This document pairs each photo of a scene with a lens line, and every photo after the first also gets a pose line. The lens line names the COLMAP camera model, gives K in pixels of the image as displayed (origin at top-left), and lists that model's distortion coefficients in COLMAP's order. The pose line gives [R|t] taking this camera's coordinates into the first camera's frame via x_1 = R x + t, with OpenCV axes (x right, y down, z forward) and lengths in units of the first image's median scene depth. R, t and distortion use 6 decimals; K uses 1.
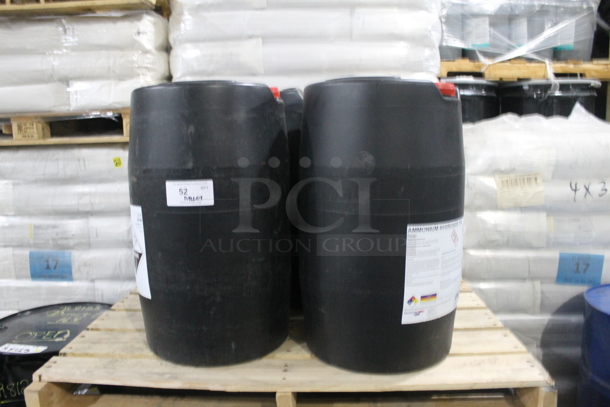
lens RADIAL K [[521.3, 0, 303.2], [0, 521.3, 203.9], [0, 0, 1]] dist [-0.081352, 0.033585]
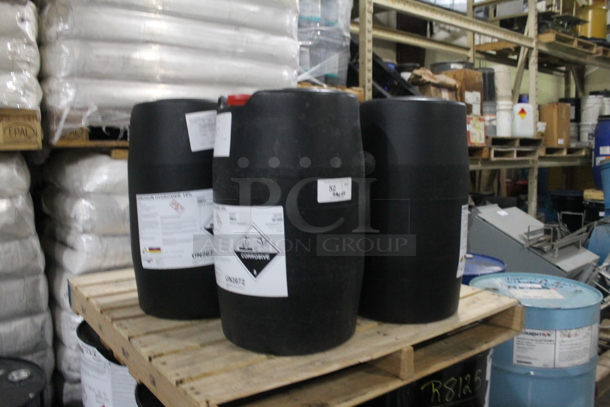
lens RADIAL K [[521.3, 0, 305.8], [0, 521.3, 204.5], [0, 0, 1]] dist [-0.081352, 0.033585]
pose [[0.778768, -0.063449, 0.624095, -0.837211], [0.080615, 0.996745, 0.000740, 0.003946], [-0.622110, 0.049735, 0.781348, 0.147598]]
